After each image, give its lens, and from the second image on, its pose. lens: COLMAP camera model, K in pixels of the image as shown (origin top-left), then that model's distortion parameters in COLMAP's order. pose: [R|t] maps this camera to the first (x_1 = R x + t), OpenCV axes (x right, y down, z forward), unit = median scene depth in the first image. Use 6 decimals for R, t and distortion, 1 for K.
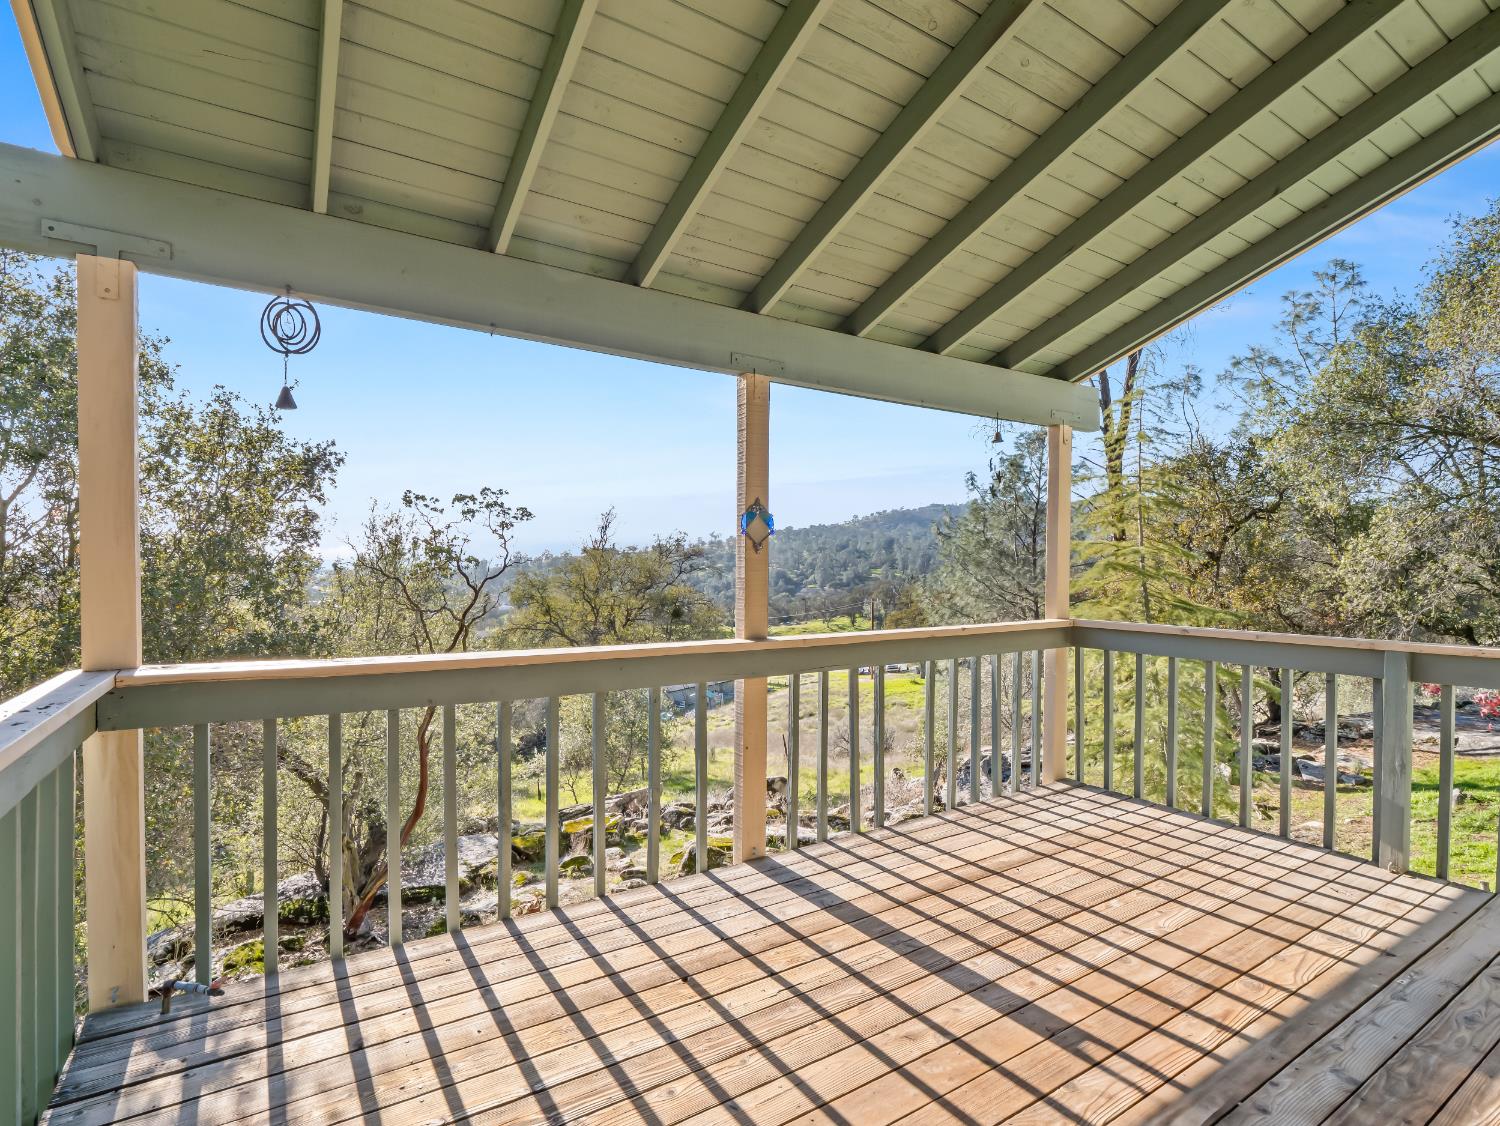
lens RADIAL K [[735.0, 0, 725.4], [0, 735.0, 577.7], [0, 0, 1]] dist [-0.013715, -0.002554]
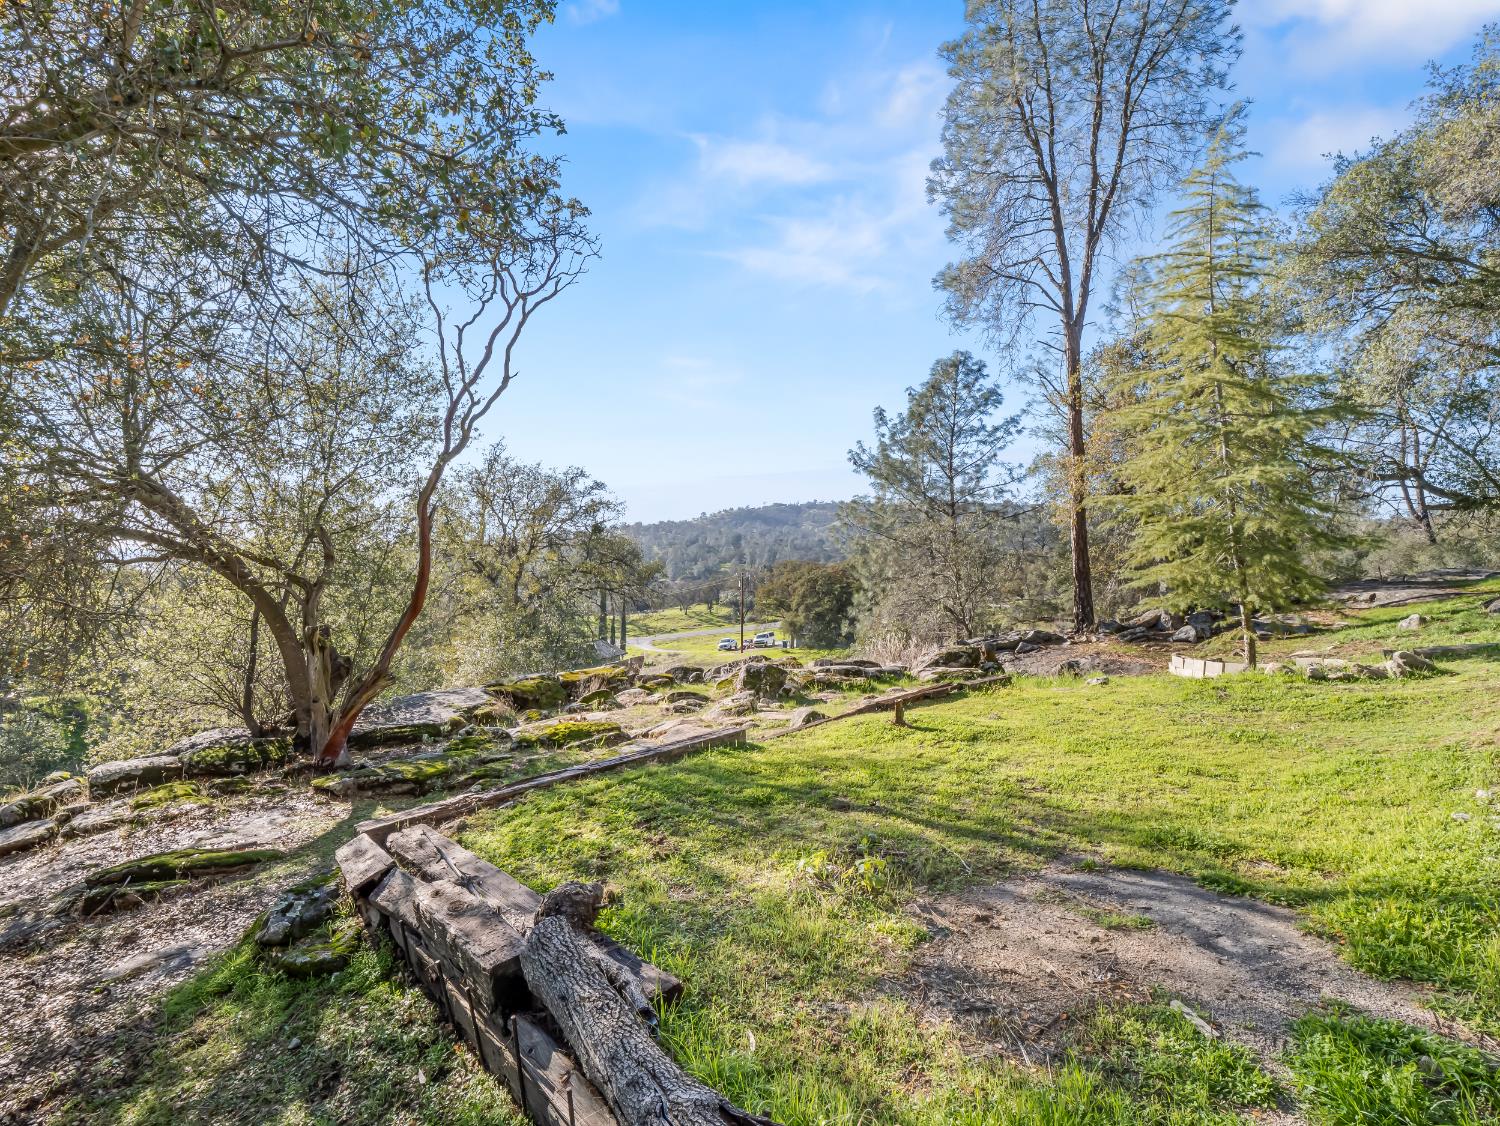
lens RADIAL K [[735.0, 0, 734.5], [0, 735.0, 563.2], [0, 0, 1]] dist [-0.013715, -0.002554]
pose [[0.975444, 0.001765, 0.220240, -0.306376], [0.002439, 0.999820, -0.018813, 0.332312], [-0.220234, 0.018888, 0.975264, 0.226138]]
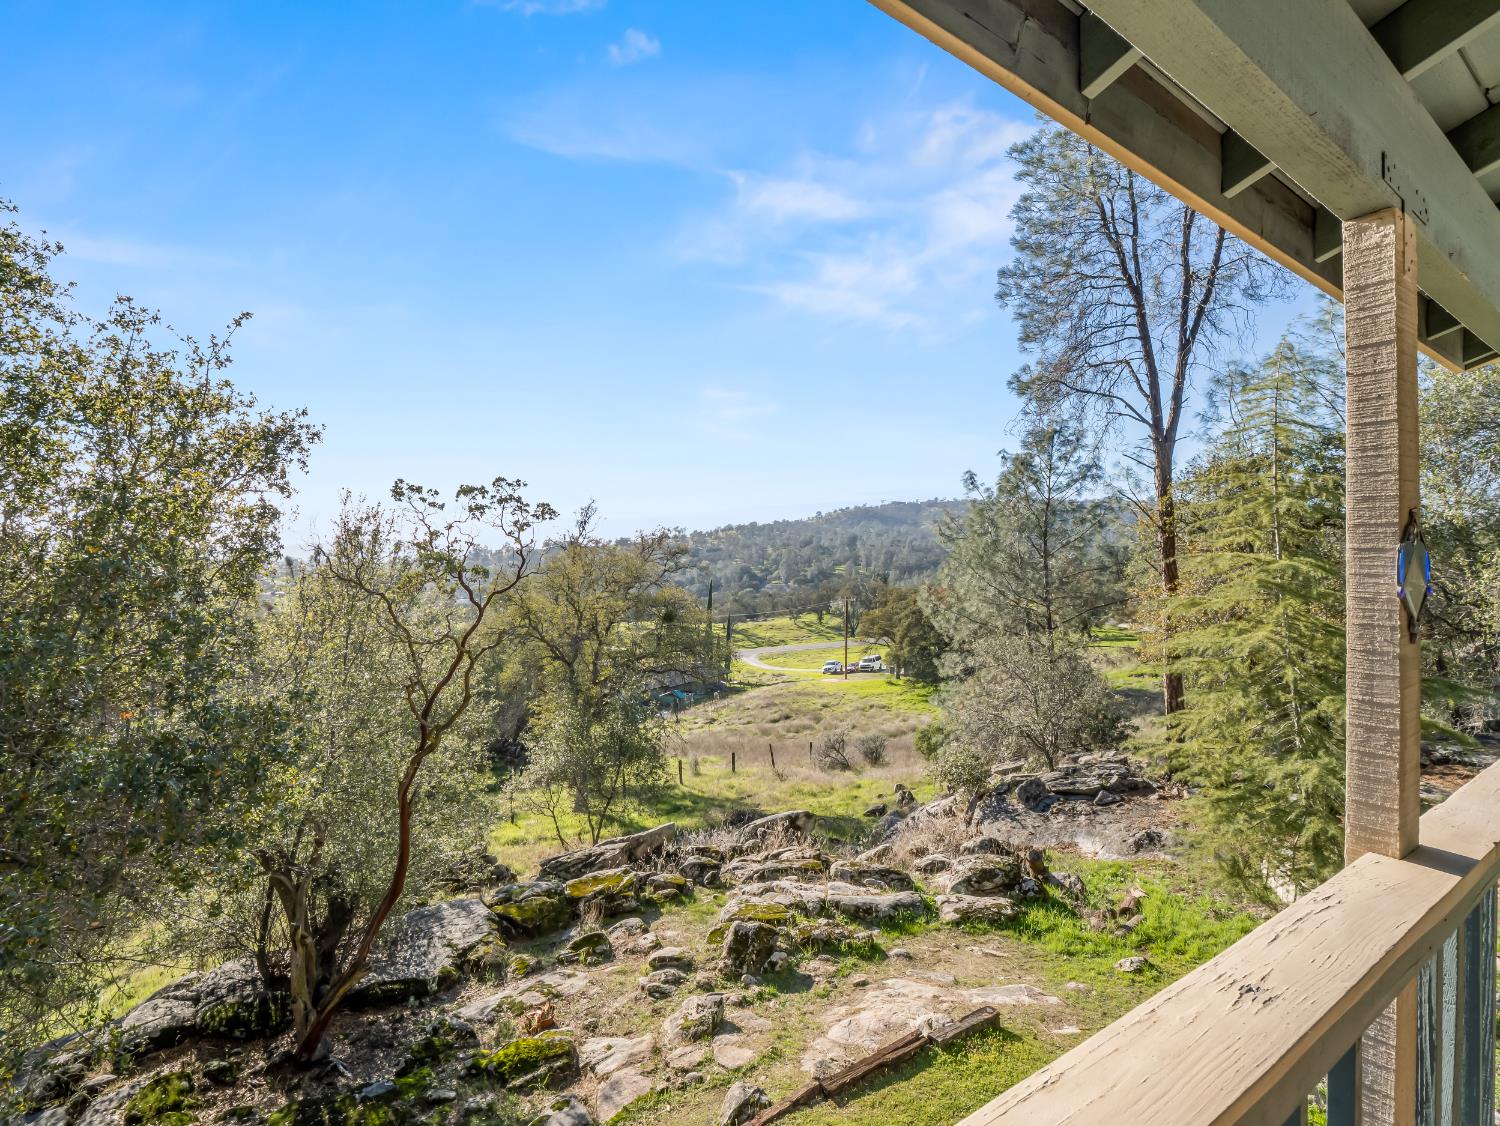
lens RADIAL K [[735.0, 0, 725.6], [0, 735.0, 540.8], [0, 0, 1]] dist [-0.013715, -0.002554]
pose [[0.998610, 0.012366, 0.051241, -0.130722], [-0.010152, 0.999013, -0.043249, -0.025335], [-0.051725, 0.042669, 0.997749, 0.220612]]
